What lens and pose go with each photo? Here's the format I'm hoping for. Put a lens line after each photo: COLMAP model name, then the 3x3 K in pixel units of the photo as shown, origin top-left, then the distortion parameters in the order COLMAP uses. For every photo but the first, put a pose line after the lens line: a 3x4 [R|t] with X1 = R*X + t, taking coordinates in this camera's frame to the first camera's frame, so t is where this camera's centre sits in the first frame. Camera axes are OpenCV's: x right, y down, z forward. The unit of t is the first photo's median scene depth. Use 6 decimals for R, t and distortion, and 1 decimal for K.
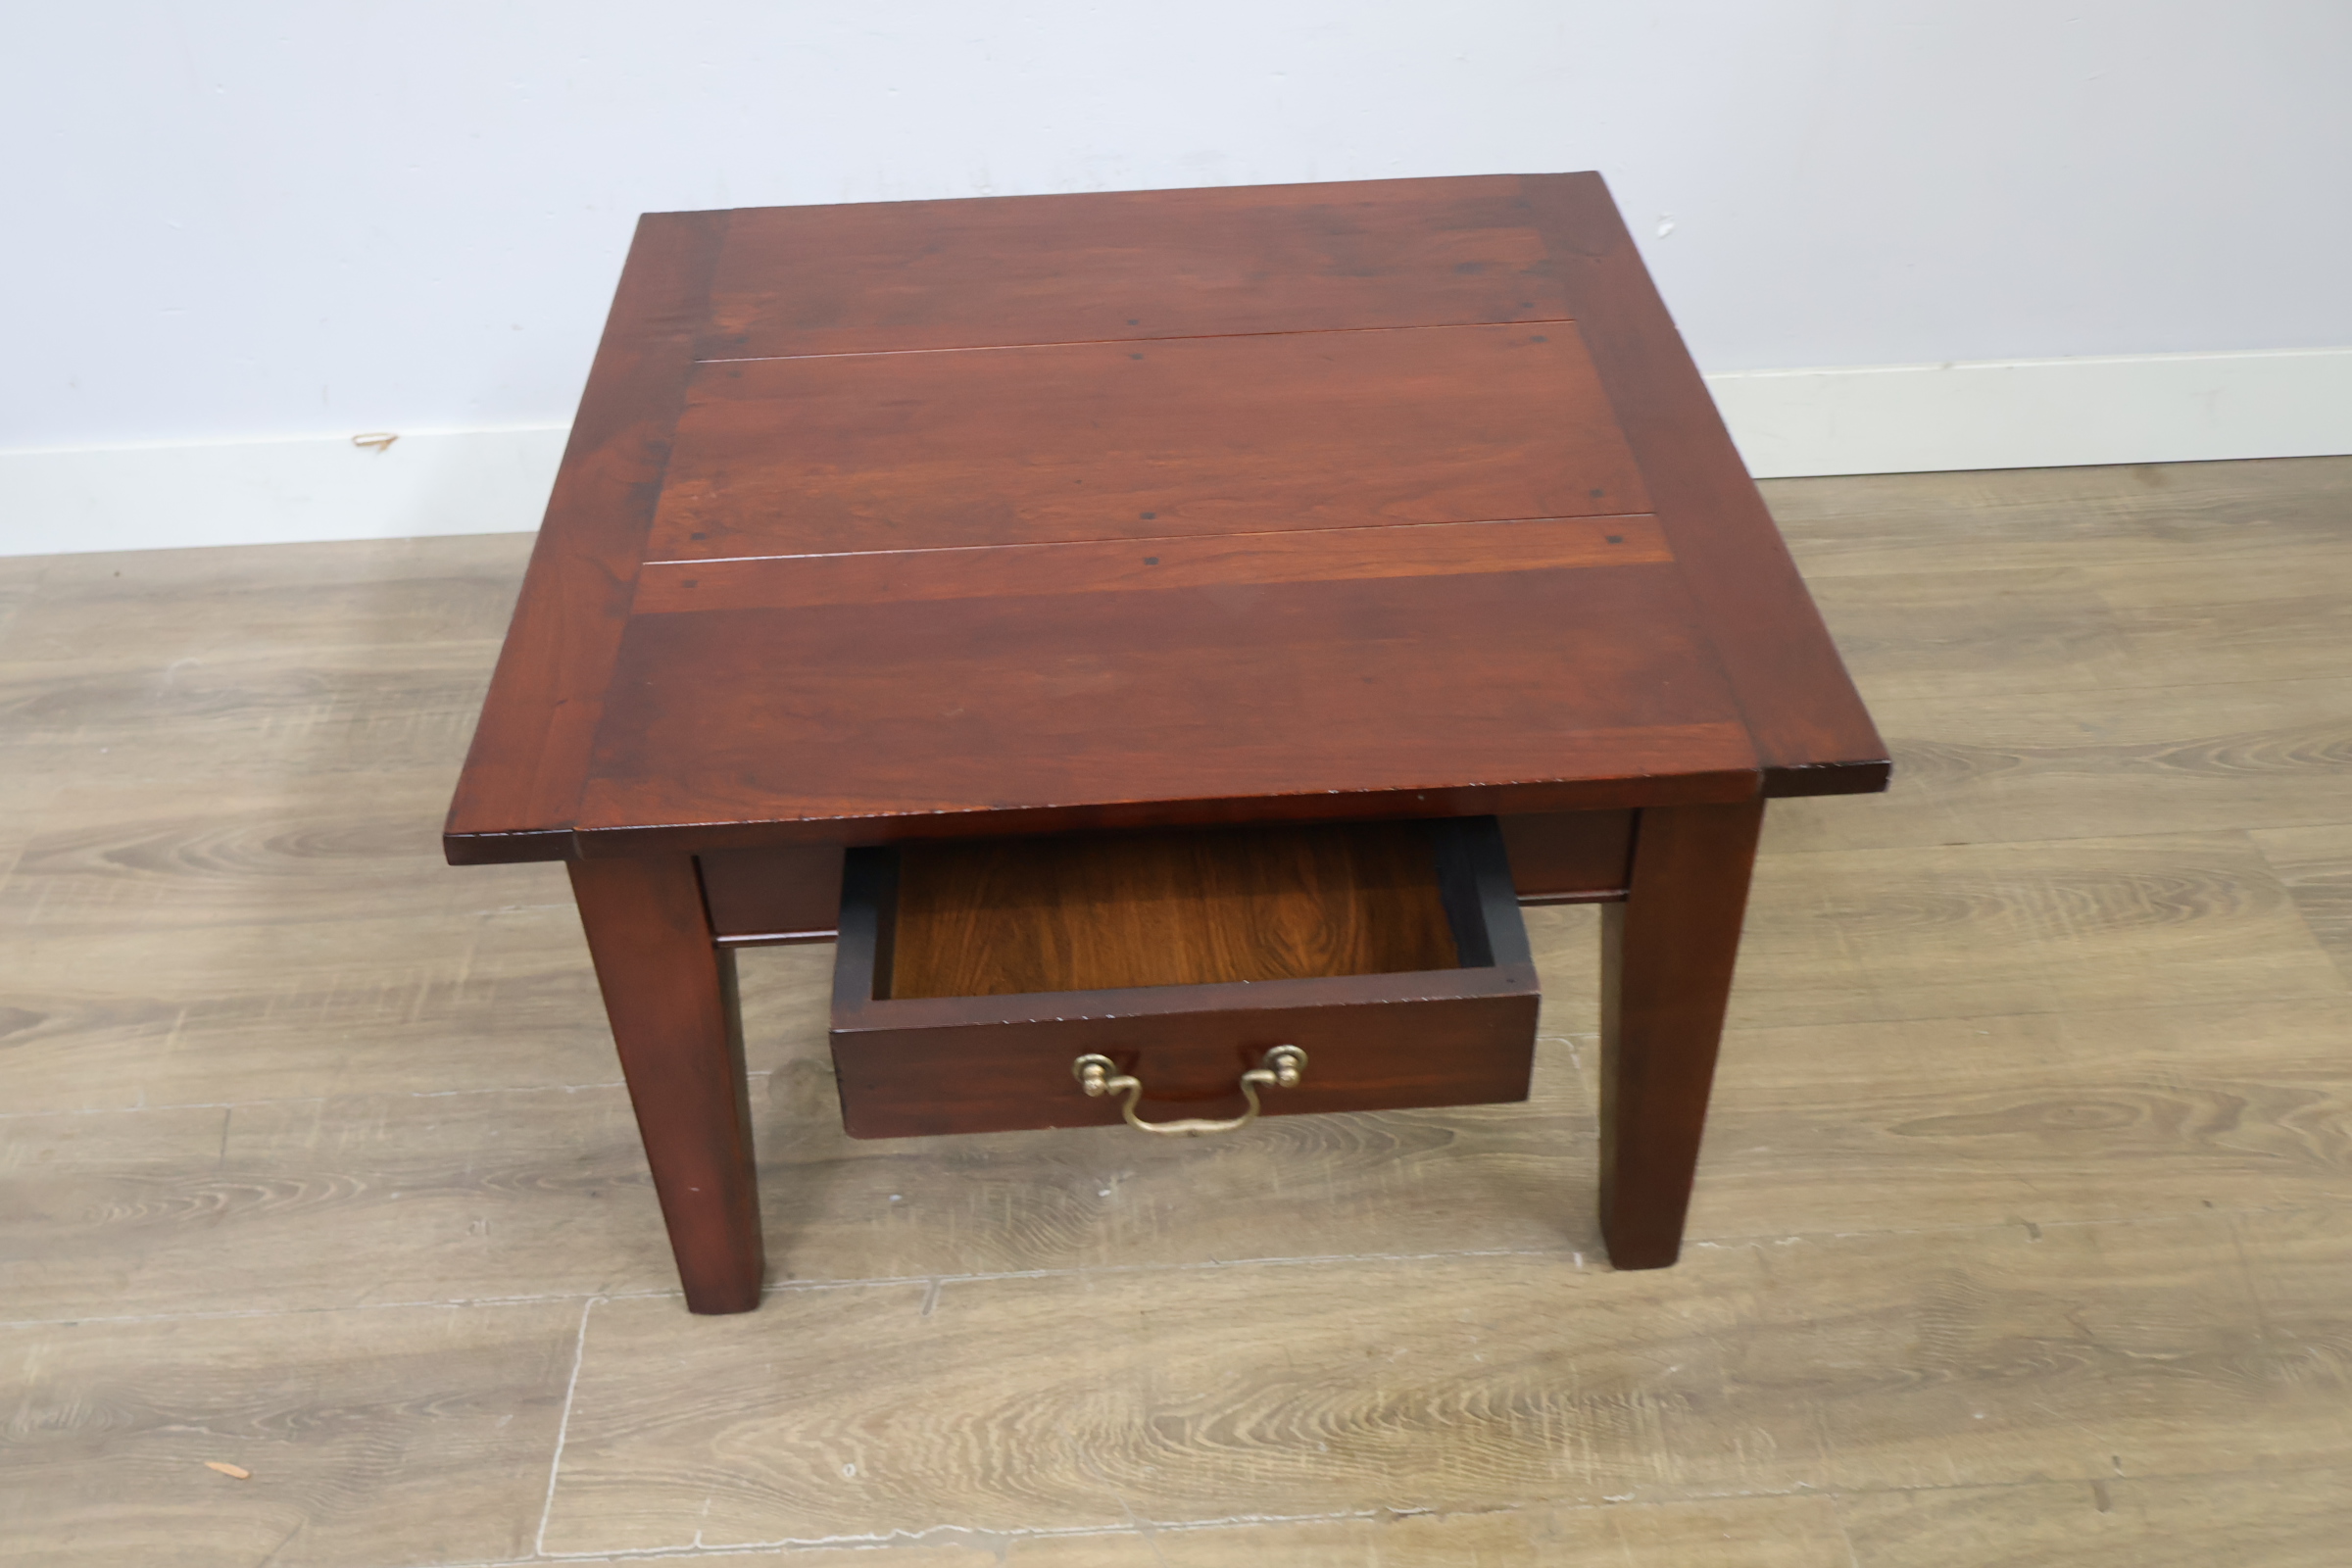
lens RADIAL K [[2197.8, 0, 1155.1], [0, 2197.8, 782.2], [0, 0, 1]] dist [-0.002587, 0.000000]
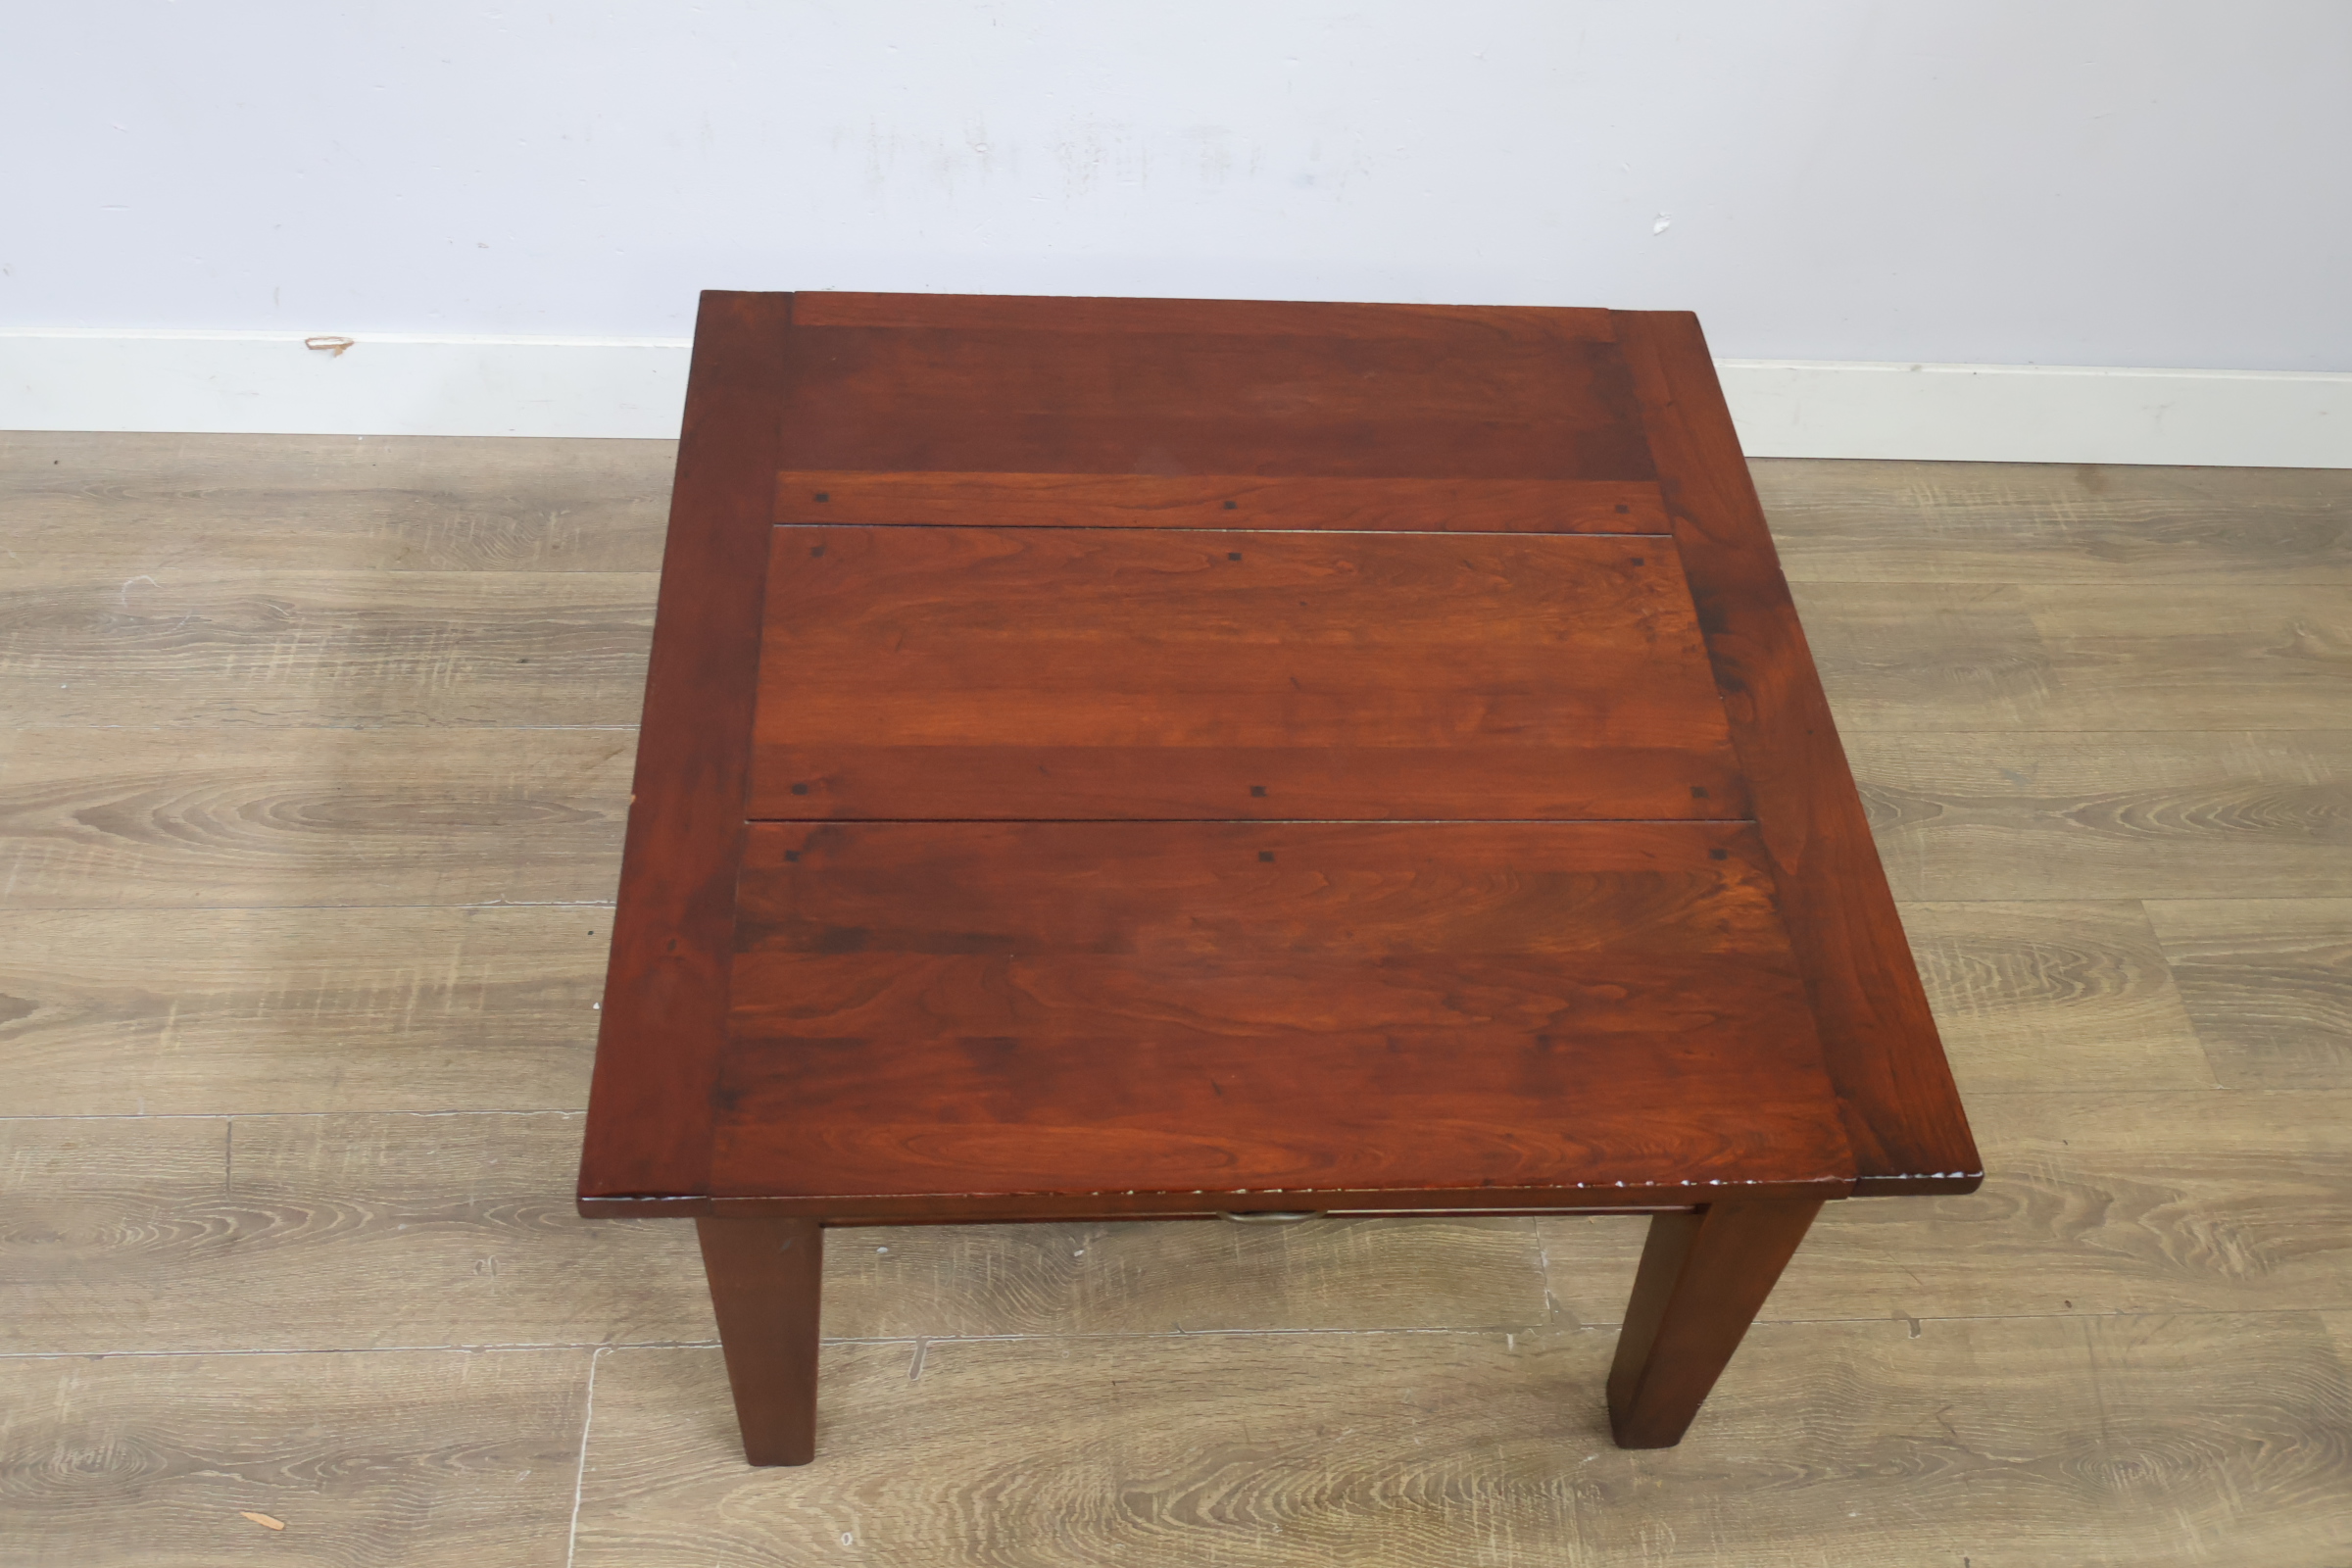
lens RADIAL K [[2197.8, 0, 1167.6], [0, 2197.8, 773.8], [0, 0, 1]] dist [-0.002587, 0.000000]
pose [[0.995819, 0.049584, 0.076720, -0.077415], [-0.063282, 0.980143, 0.187922, -0.259516], [-0.065879, -0.191991, 0.979183, -0.010667]]
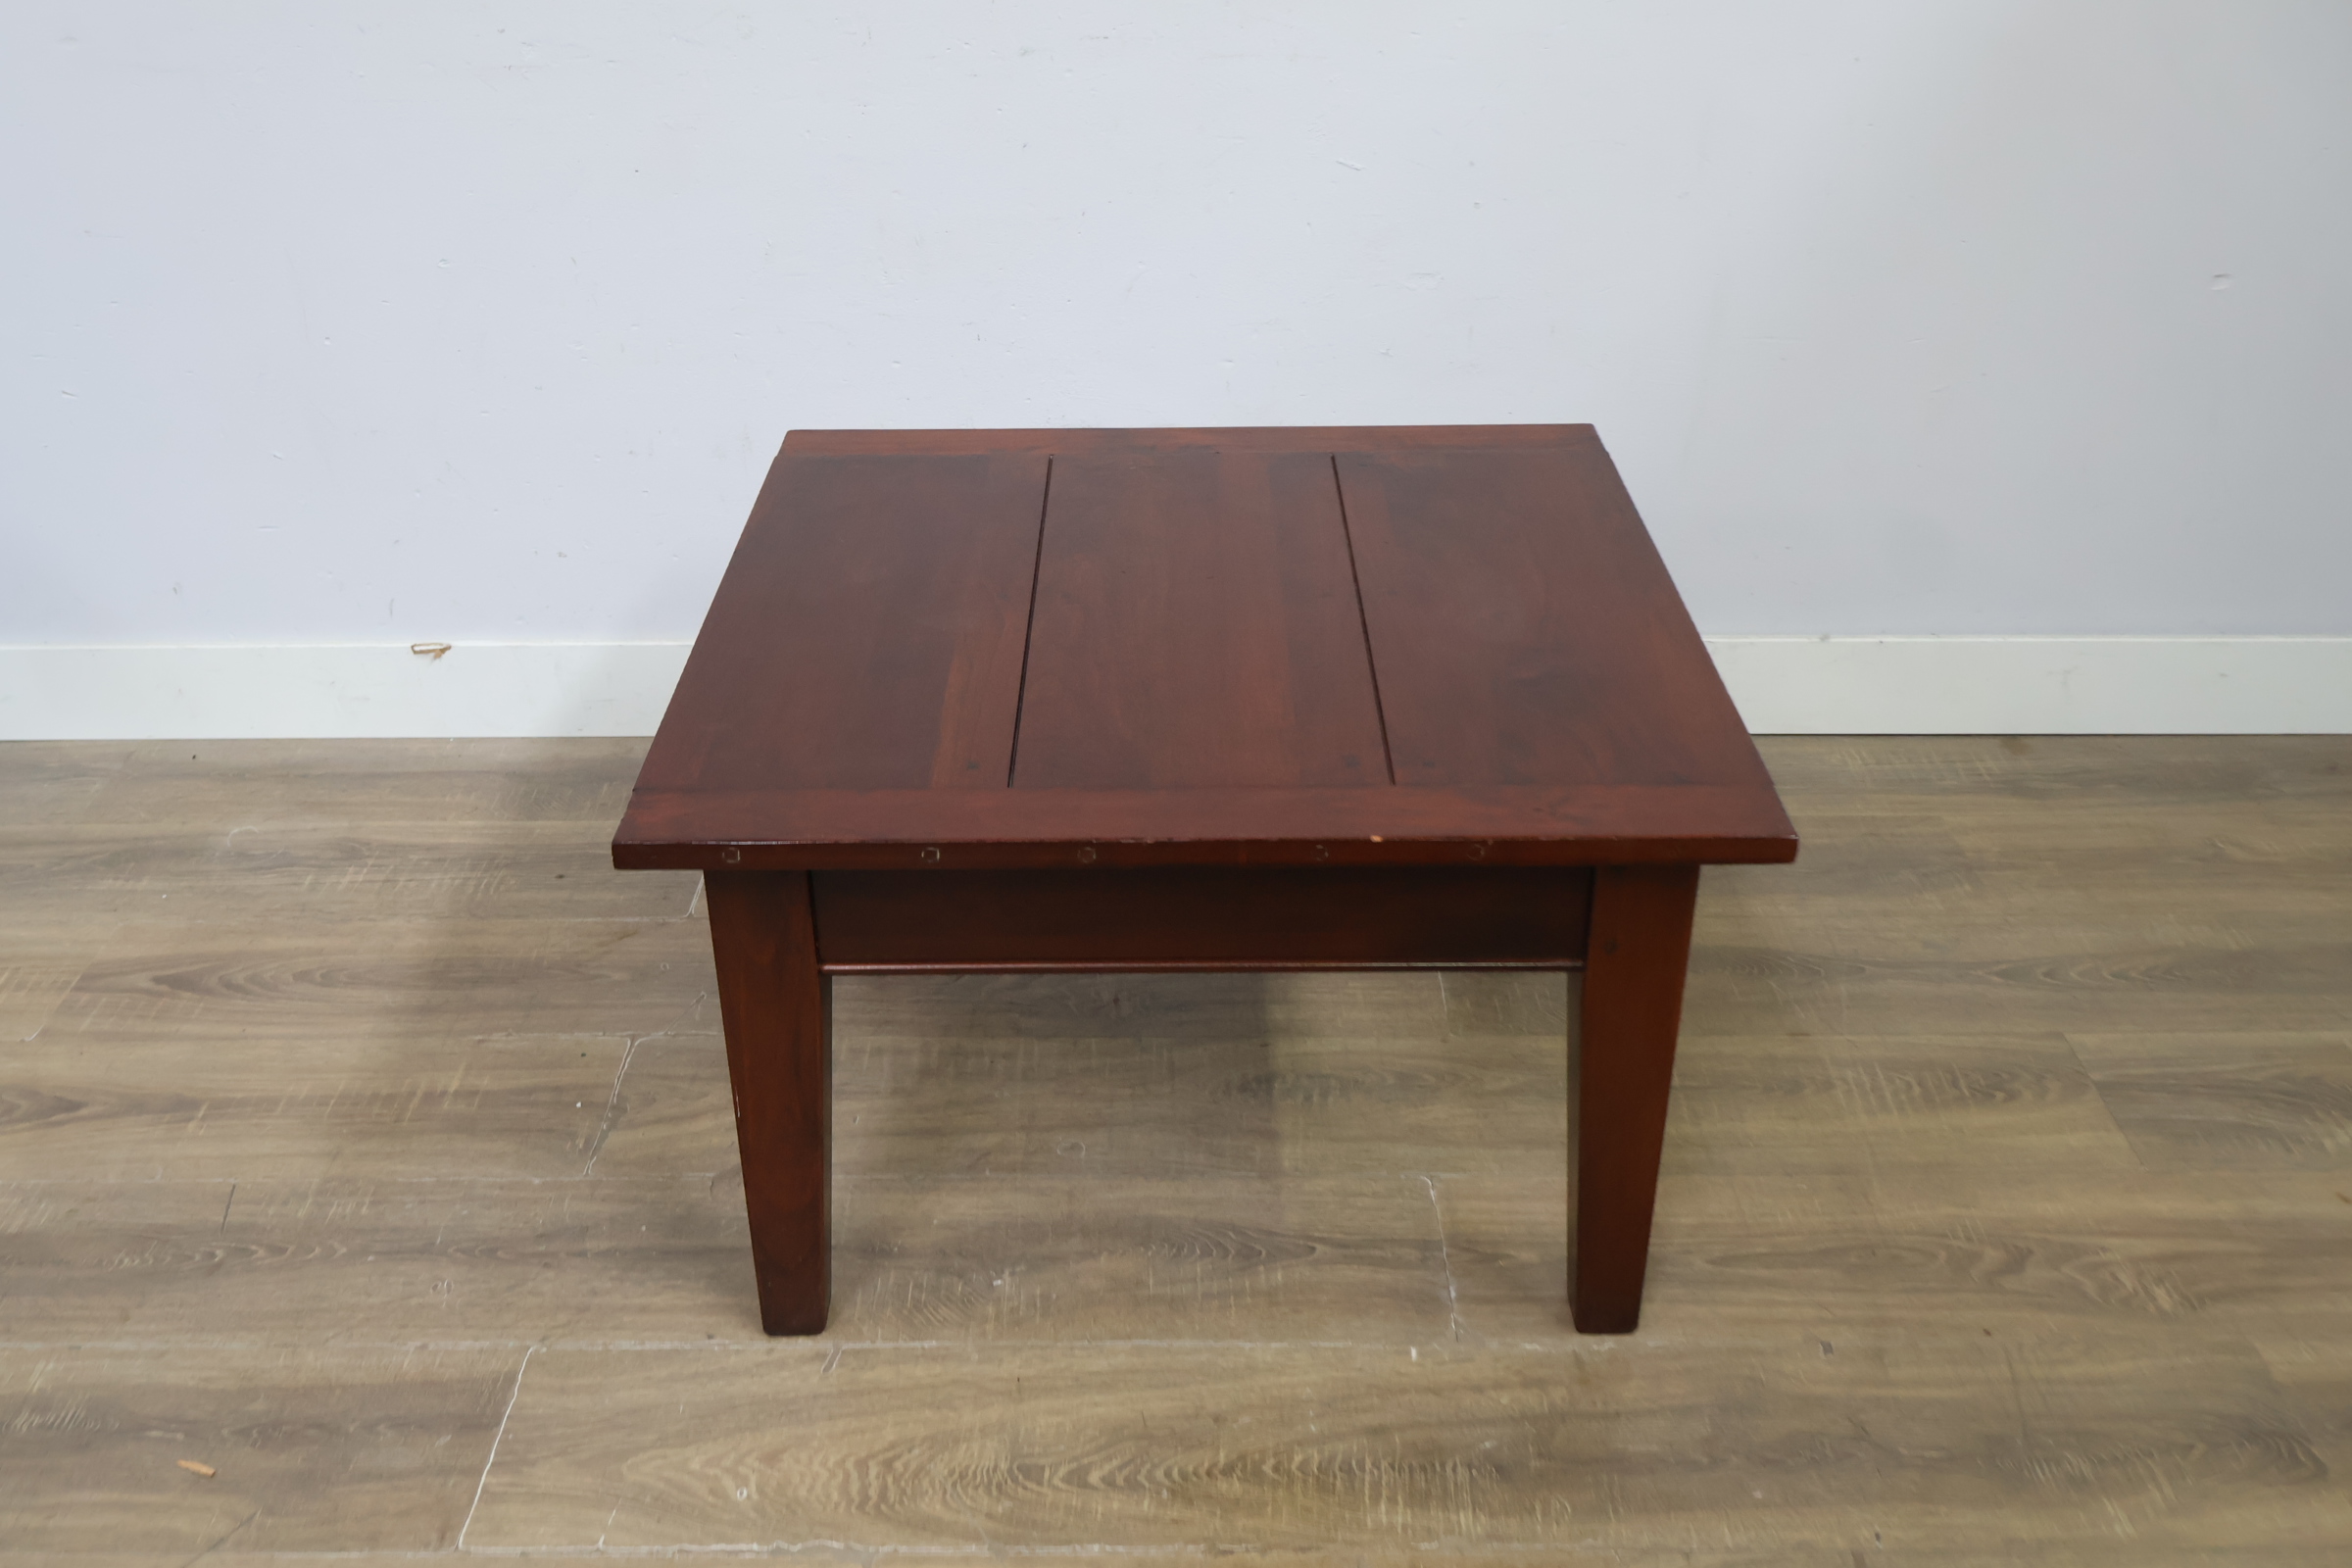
lens RADIAL K [[2197.8, 0, 1158.8], [0, 2197.8, 779.9], [0, 0, 1]] dist [-0.002587, 0.000000]
pose [[0.998758, 0.039475, -0.030394, 0.086949], [-0.043967, 0.985296, -0.165101, 0.121756], [0.023430, 0.166232, 0.985808, -0.150593]]
